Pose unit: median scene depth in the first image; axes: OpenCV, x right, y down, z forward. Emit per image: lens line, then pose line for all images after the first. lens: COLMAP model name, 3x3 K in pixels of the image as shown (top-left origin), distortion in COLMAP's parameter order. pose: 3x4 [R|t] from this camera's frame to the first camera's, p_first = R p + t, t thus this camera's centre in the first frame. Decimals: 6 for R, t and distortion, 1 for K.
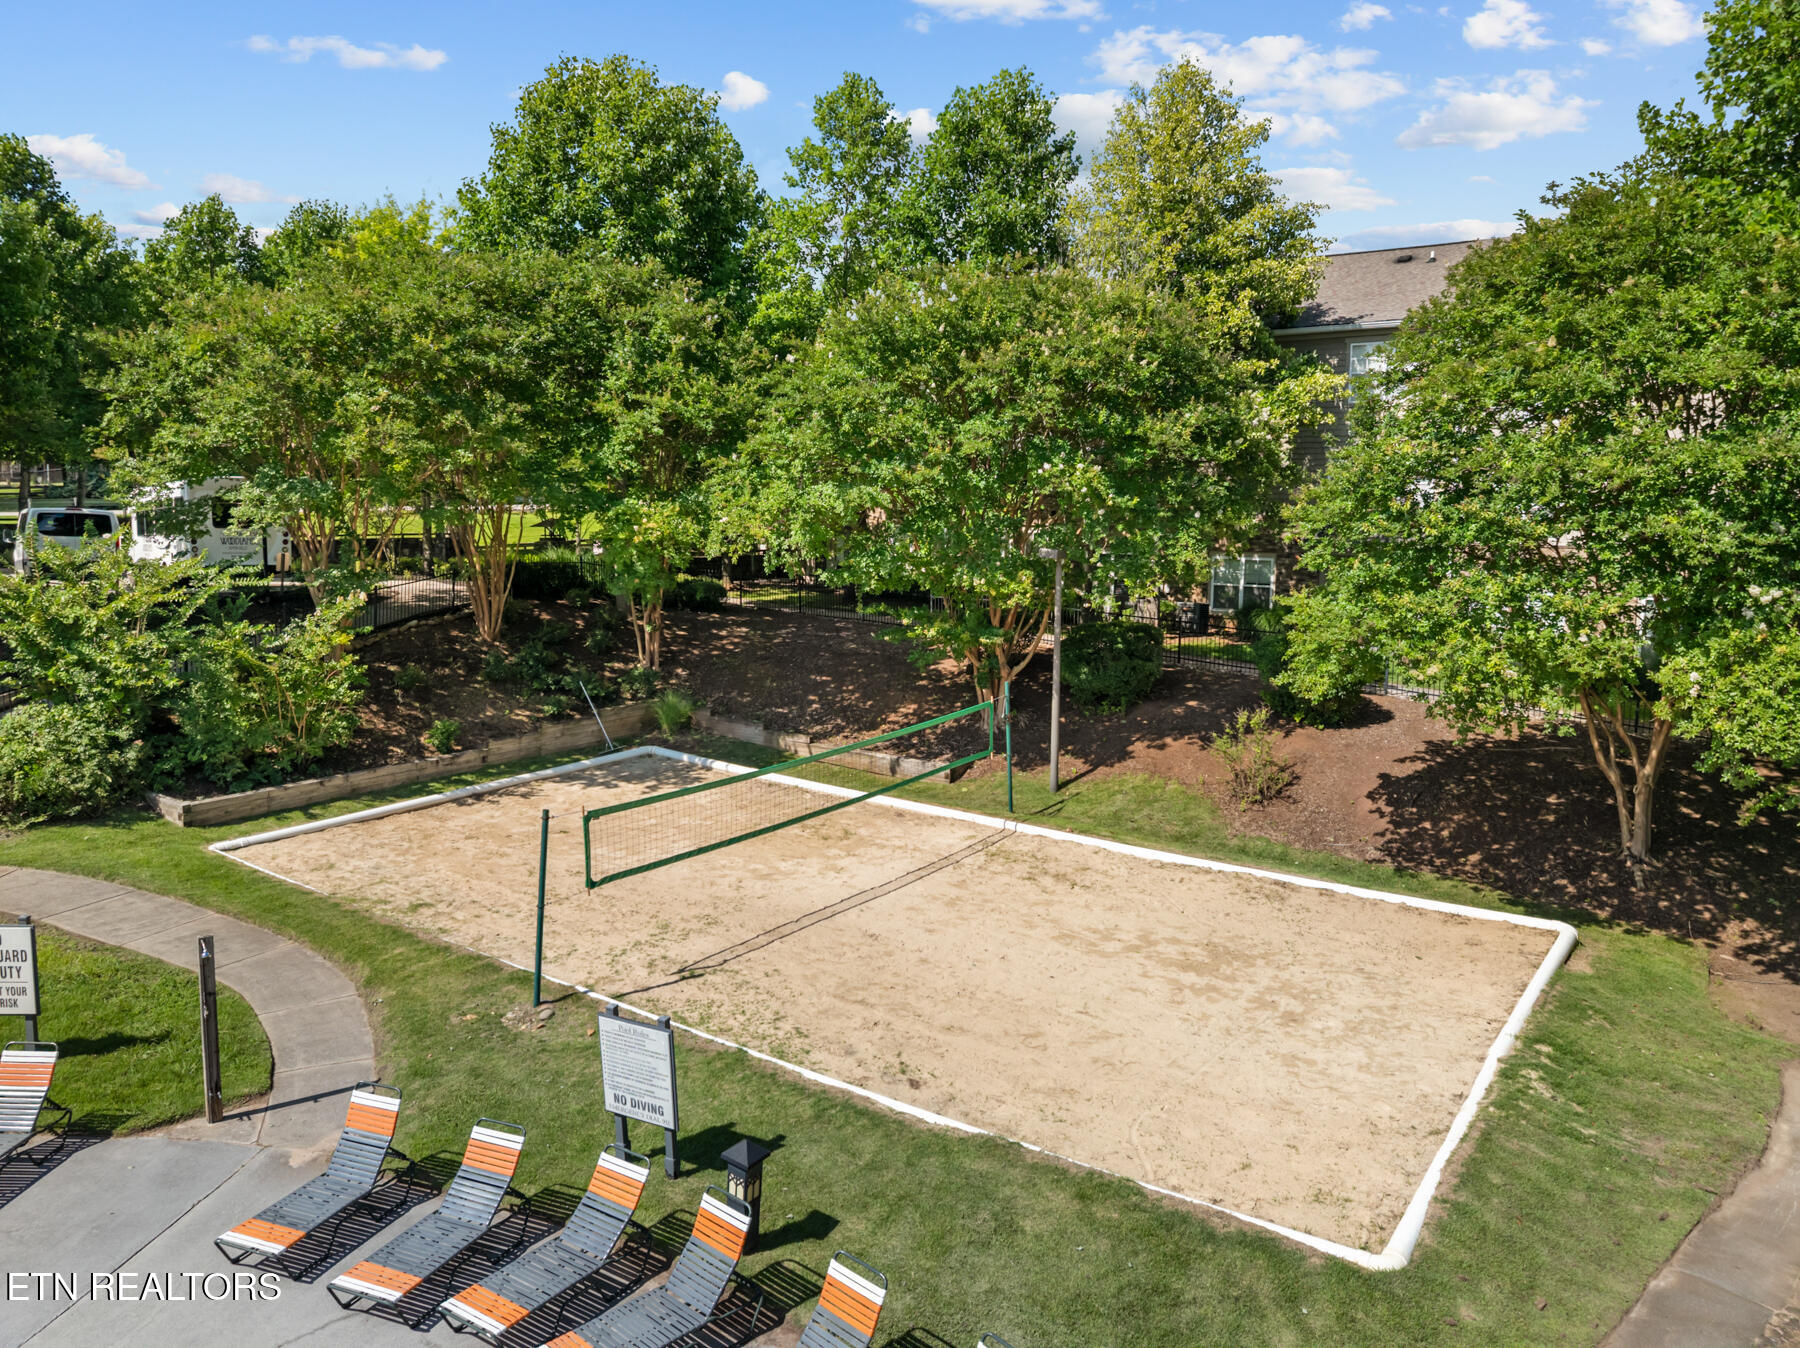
lens RADIAL K [[1276.1, 0, 900.0], [0, 1276.1, 674.0], [0, 0, 1]] dist [-0.025273, 0.000743]
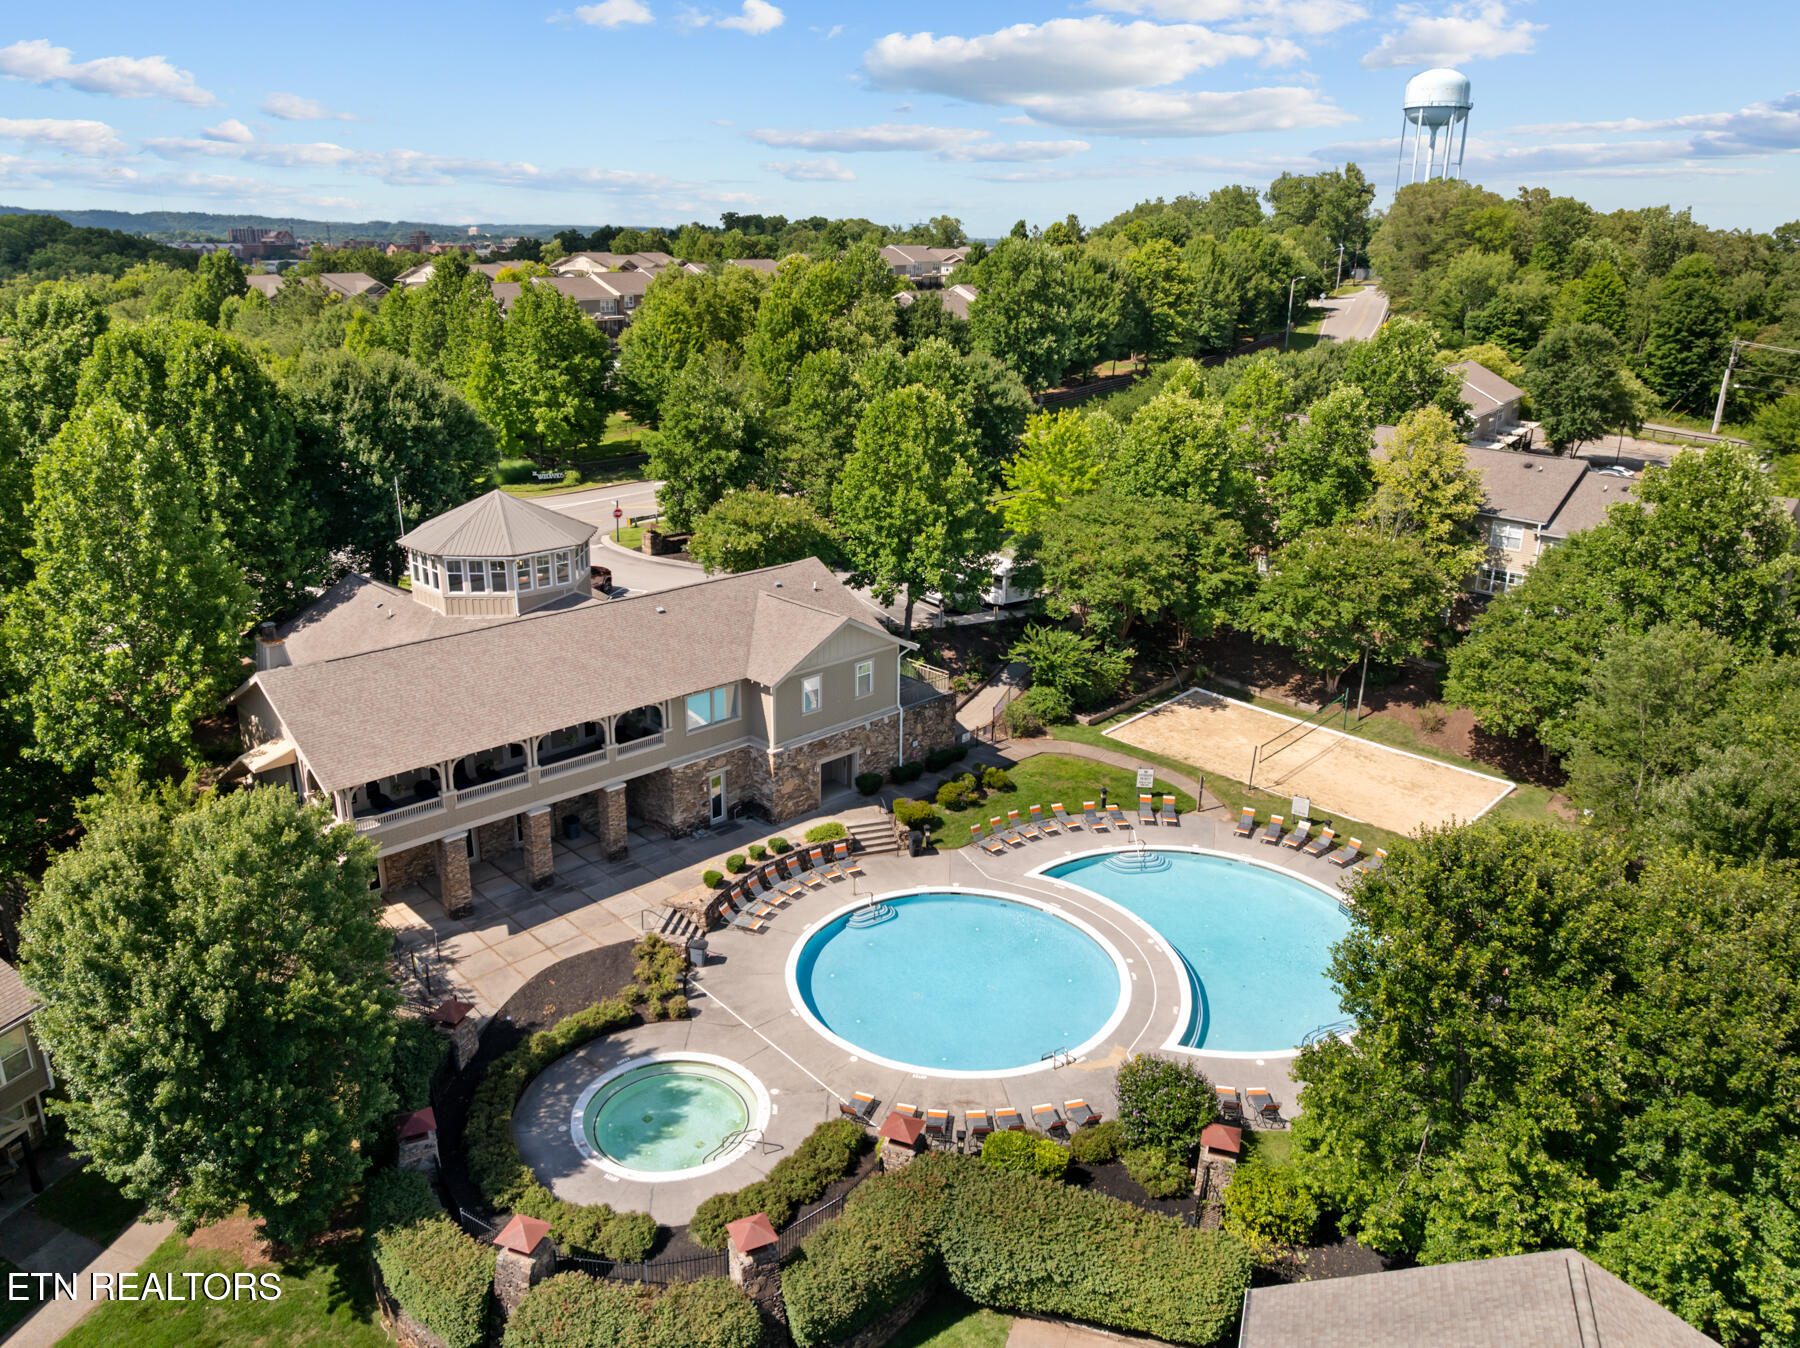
lens RADIAL K [[1276.1, 0, 900.0], [0, 1276.1, 674.0], [0, 0, 1]] dist [-0.025273, 0.000743]
pose [[0.991135, 0.049071, -0.123462, -0.600060], [-0.023825, 0.979873, 0.198197, -0.601643], [0.130703, -0.193499, 0.972355, -2.068757]]
